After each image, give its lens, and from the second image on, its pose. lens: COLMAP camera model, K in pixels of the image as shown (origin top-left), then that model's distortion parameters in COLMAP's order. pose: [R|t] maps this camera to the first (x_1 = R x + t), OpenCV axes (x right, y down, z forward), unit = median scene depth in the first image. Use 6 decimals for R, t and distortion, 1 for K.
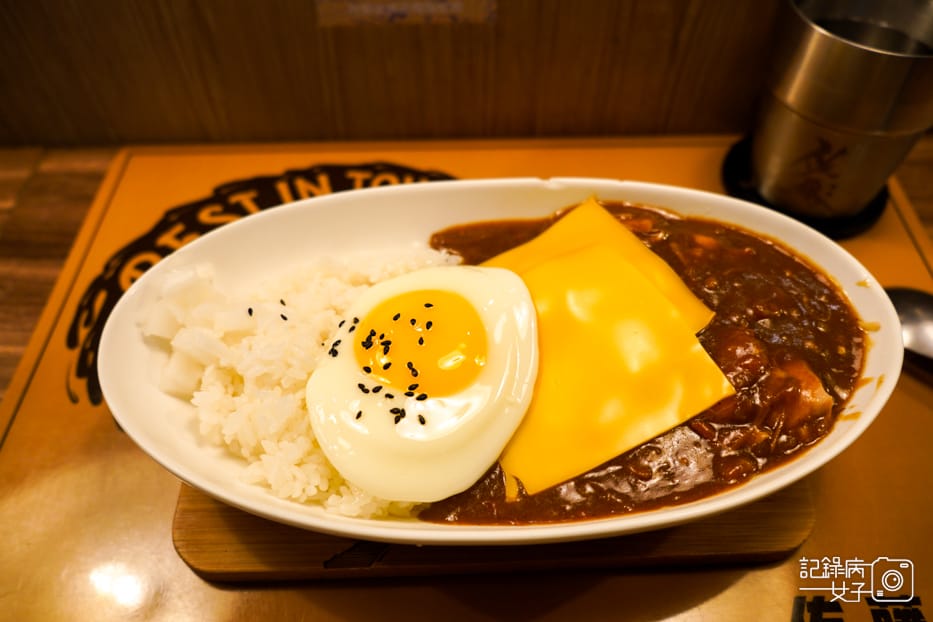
lens RADIAL K [[744.5, 0, 454.4], [0, 744.5, 309.1], [0, 0, 1]] dist [-0.004164, 0.008416]
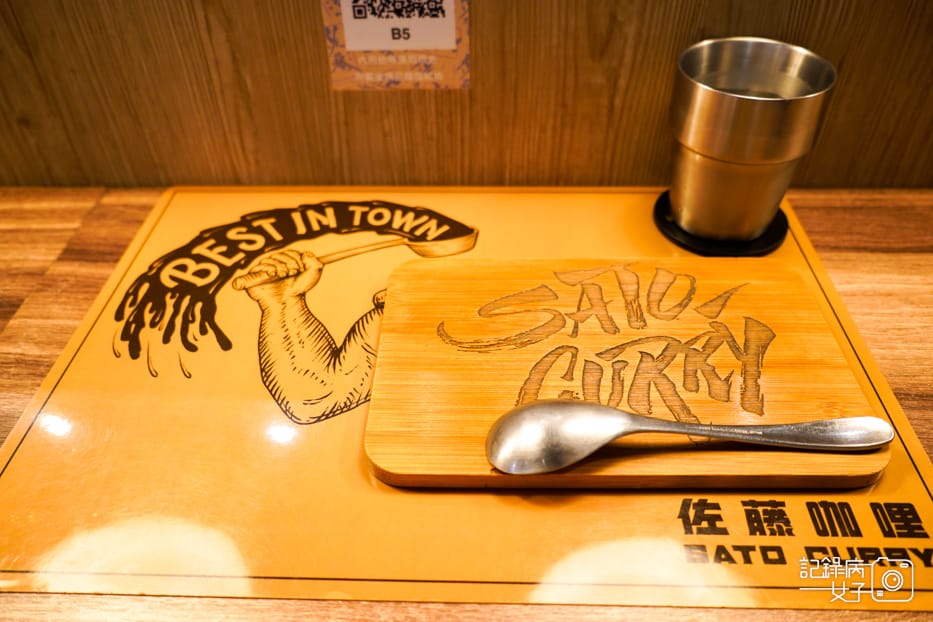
lens RADIAL K [[744.5, 0, 454.4], [0, 744.5, 309.1], [0, 0, 1]] dist [-0.004164, 0.008416]
pose [[0.999401, 0.024992, -0.023940, 0.069261], [-0.028831, 0.983879, -0.176494, 0.213946], [0.019144, 0.177079, 0.984010, -0.195720]]
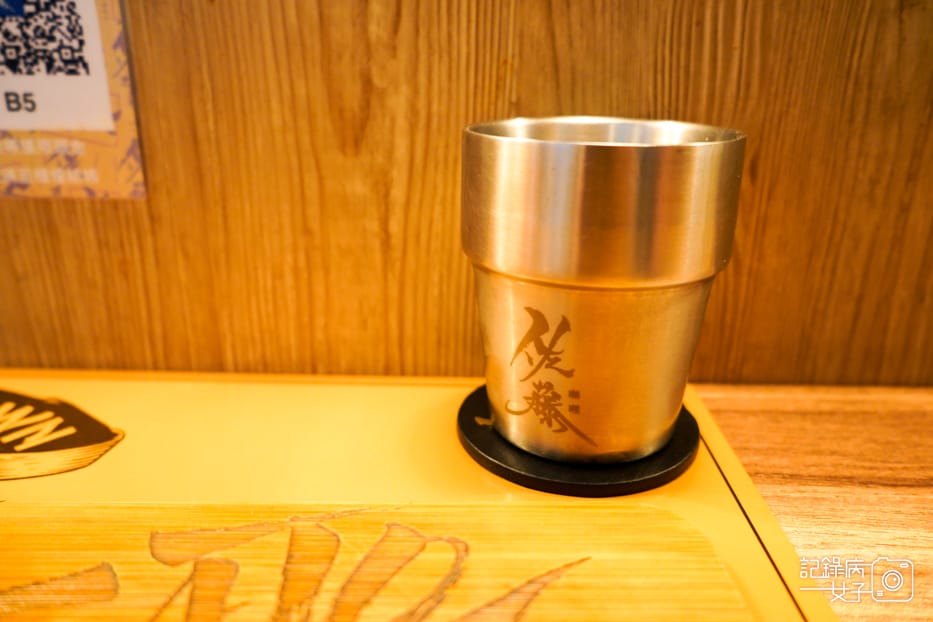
lens RADIAL K [[744.5, 0, 454.4], [0, 744.5, 309.1], [0, 0, 1]] dist [-0.004164, 0.008416]
pose [[0.999128, 0.036819, -0.019711, 0.390141], [-0.041661, 0.845767, -0.531924, 0.104950], [-0.002914, 0.532281, 0.846563, 0.404082]]
